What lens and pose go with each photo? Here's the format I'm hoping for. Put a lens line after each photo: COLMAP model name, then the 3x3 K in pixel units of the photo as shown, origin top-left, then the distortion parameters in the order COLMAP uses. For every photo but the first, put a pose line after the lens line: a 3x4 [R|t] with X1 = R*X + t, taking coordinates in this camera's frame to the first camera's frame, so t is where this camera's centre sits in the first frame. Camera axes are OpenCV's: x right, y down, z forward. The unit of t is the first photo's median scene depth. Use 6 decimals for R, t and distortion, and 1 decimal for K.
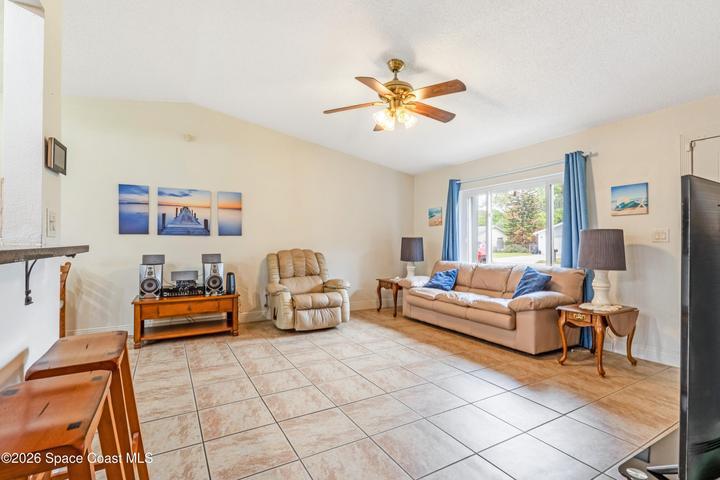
lens RADIAL K [[338.9, 0, 360.0], [0, 338.9, 240.0], [0, 0, 1]] dist [-0.007688, 0.000359]
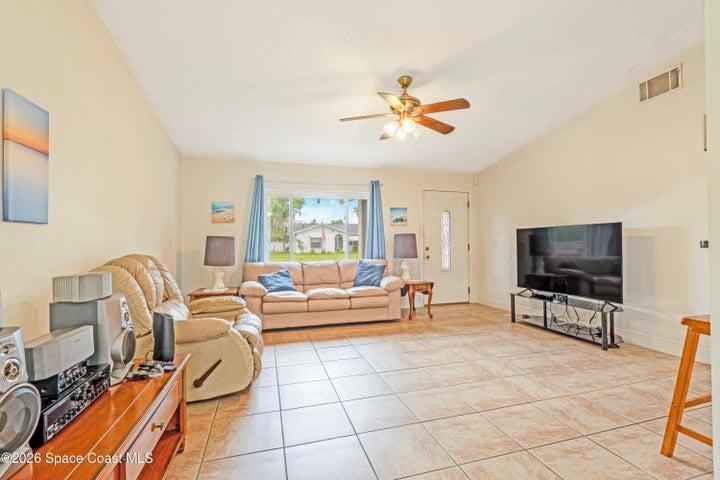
lens RADIAL K [[338.9, 0, 360.2], [0, 338.9, 241.3], [0, 0, 1]] dist [-0.007688, 0.000359]
pose [[0.223661, 0.002828, 0.974663, -0.728436], [-0.001204, 0.999996, -0.002626, 0.007302], [-0.974666, -0.000586, 0.223663, 0.649494]]
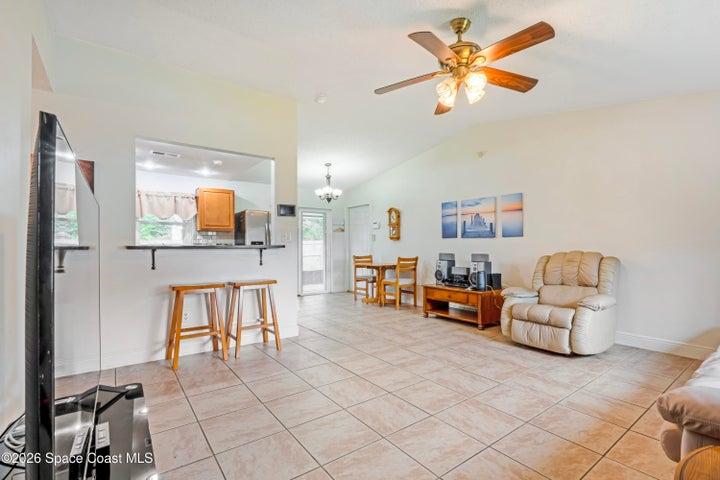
lens RADIAL K [[338.9, 0, 361.4], [0, 338.9, 241.6], [0, 0, 1]] dist [-0.007688, 0.000359]
pose [[0.111880, -0.012675, -0.993641, 0.644479], [0.009858, 0.999884, -0.011644, 0.009553], [0.993673, -0.008493, 0.111992, 0.484680]]
